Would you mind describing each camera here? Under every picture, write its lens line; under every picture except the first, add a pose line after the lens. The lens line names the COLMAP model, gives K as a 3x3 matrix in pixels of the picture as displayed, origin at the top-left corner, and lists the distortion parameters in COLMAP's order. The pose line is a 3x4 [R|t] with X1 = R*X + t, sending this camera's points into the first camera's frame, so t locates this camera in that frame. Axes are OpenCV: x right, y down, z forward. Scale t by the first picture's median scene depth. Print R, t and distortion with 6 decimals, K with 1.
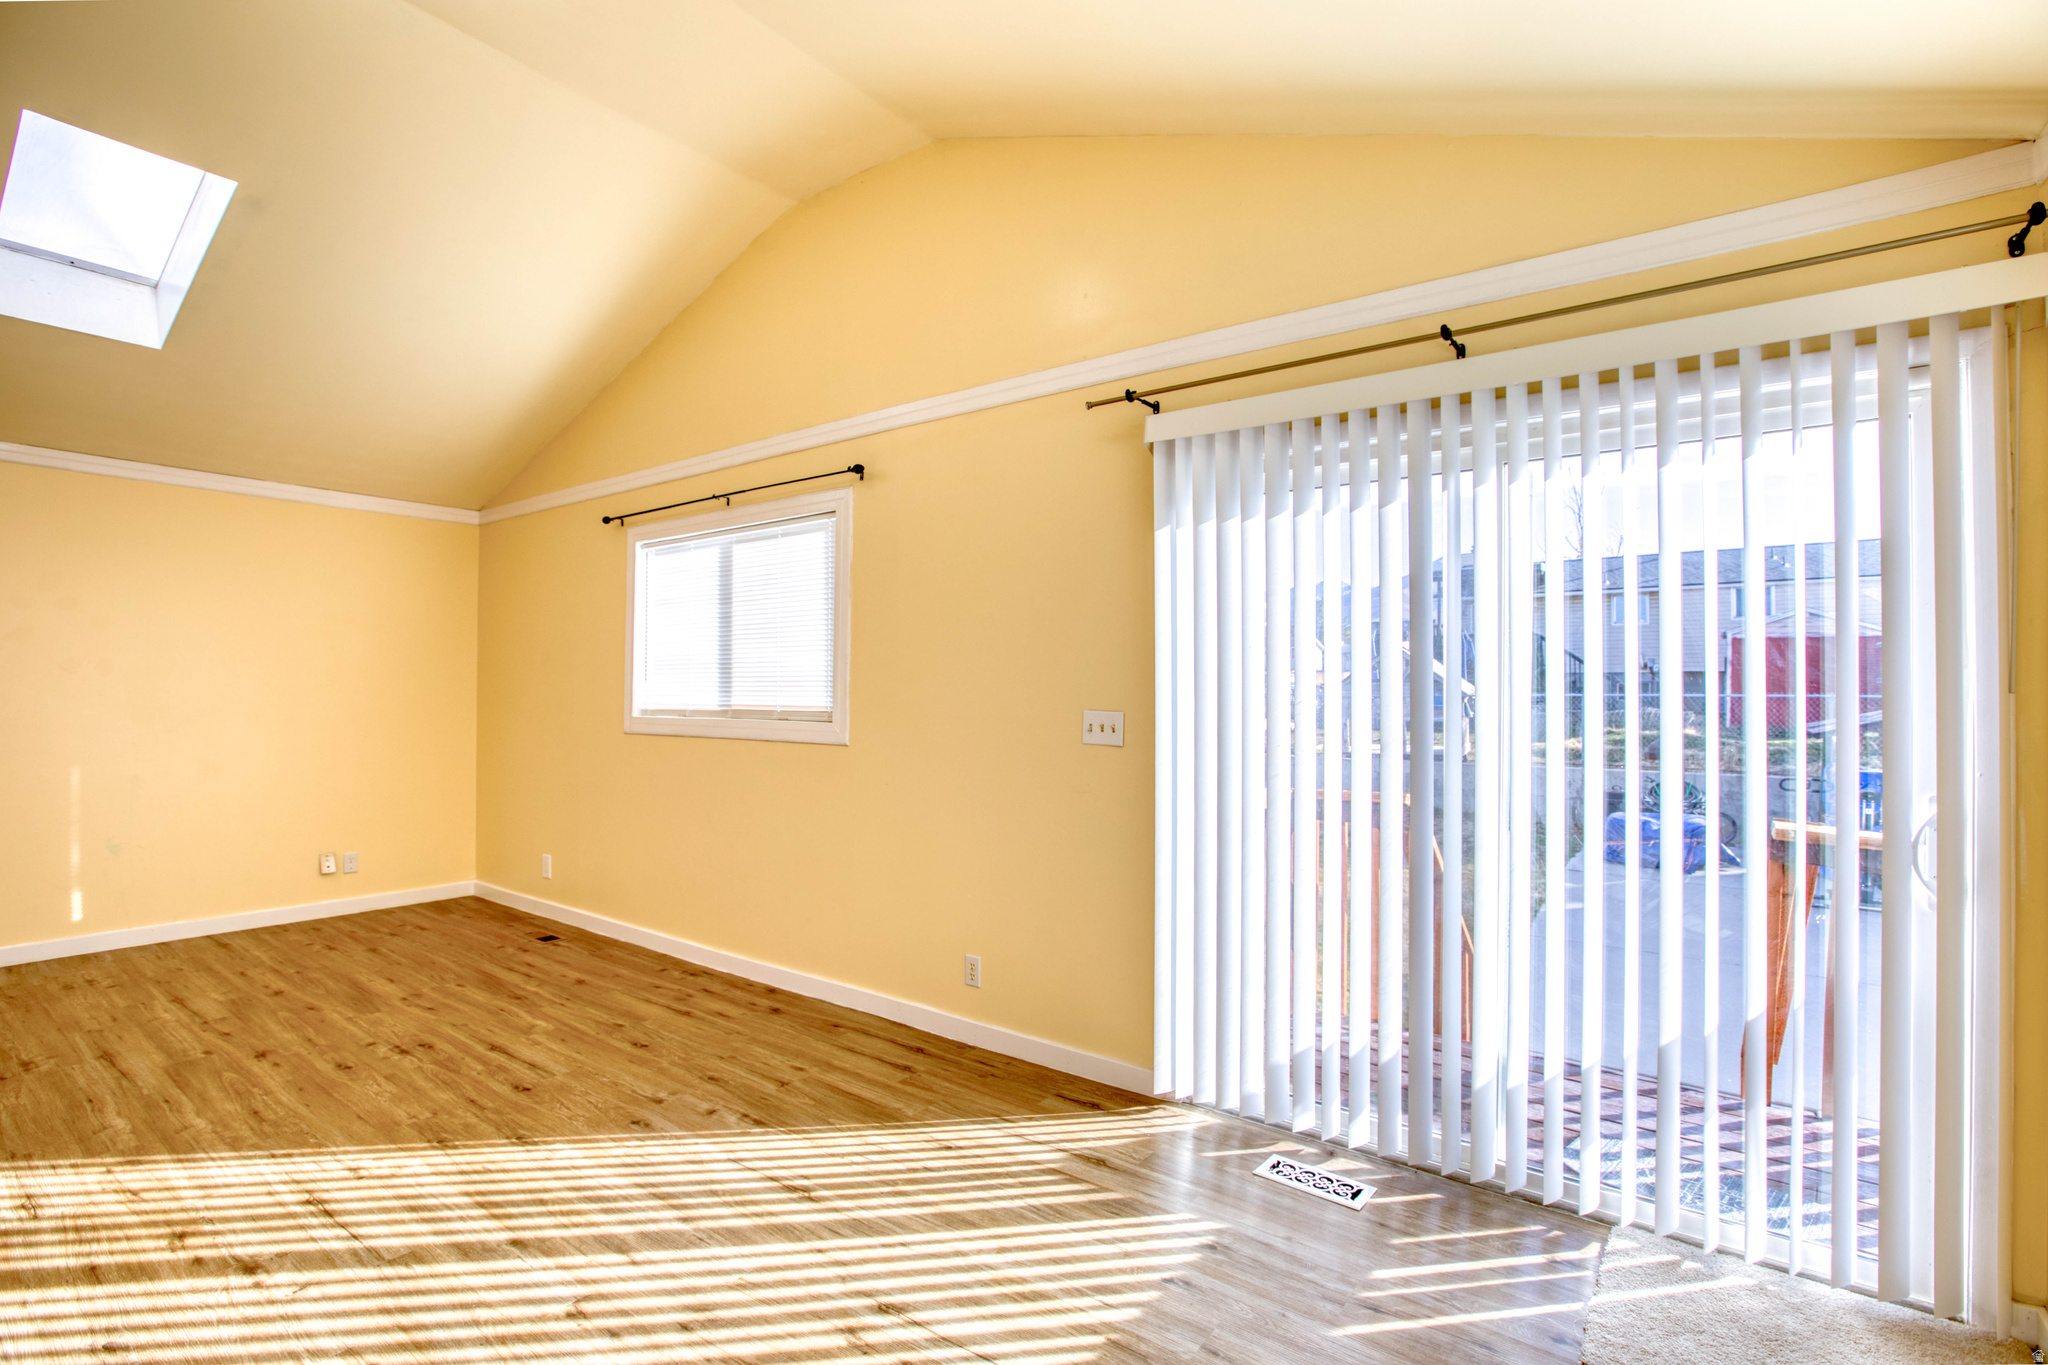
lens RADIAL K [[933.4, 0, 1024.0], [0, 933.4, 682.5], [0, 0, 1]] dist [-0.044235, 0.014838]
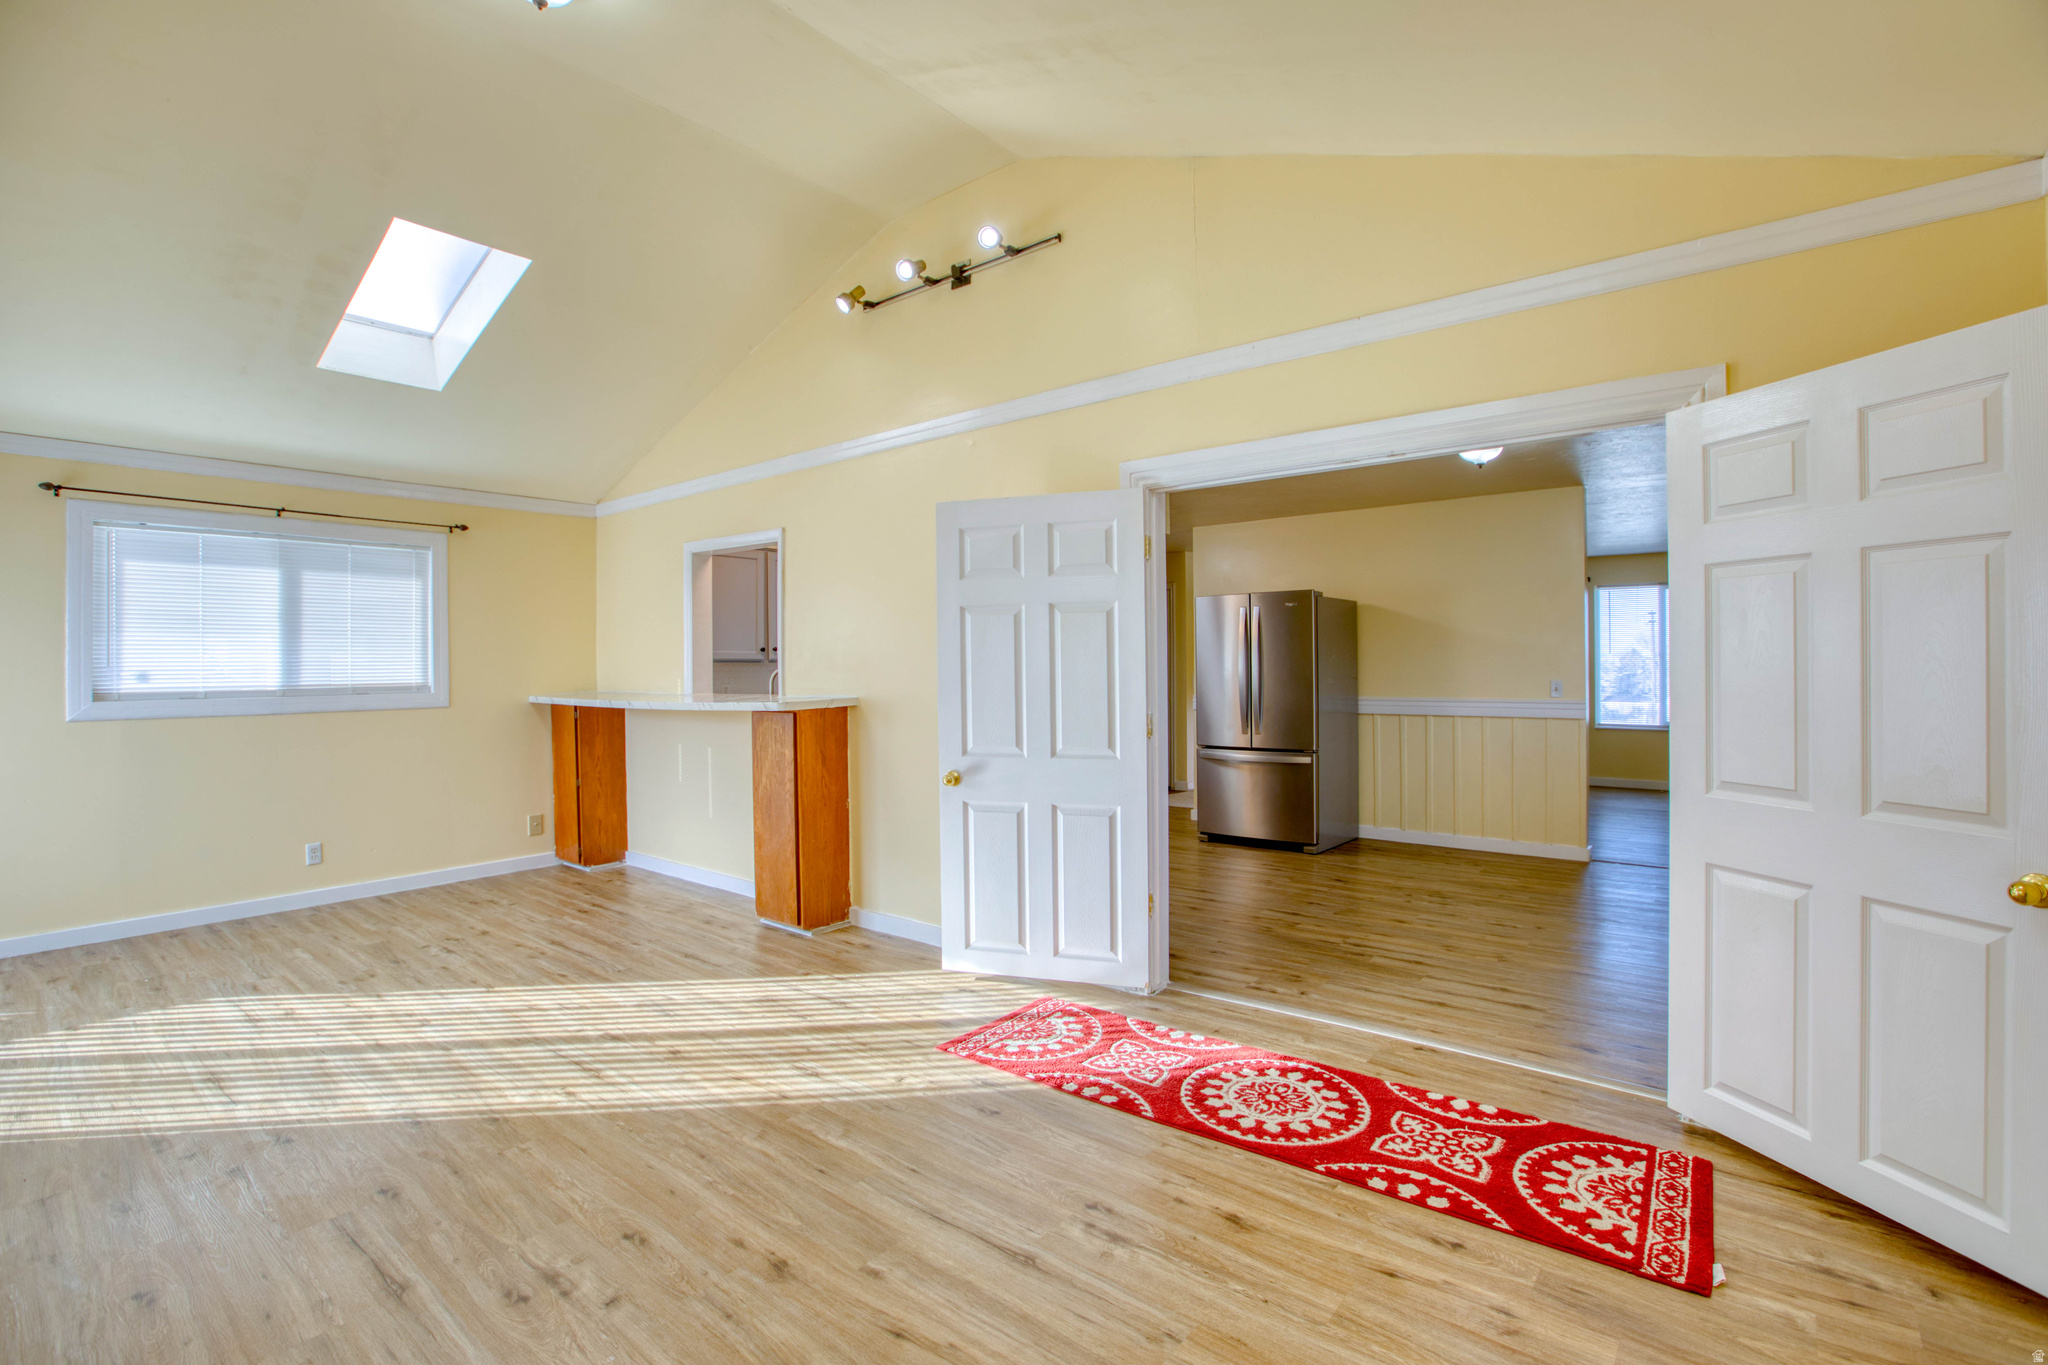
lens RADIAL K [[933.4, 0, 1024.0], [0, 933.4, 682.5], [0, 0, 1]] dist [-0.044235, 0.014838]
pose [[-0.998539, 0.006854, 0.053591, -1.311424], [0.007121, 0.999963, 0.004802, 0.023725], [-0.053556, 0.005177, -0.998551, 2.020892]]
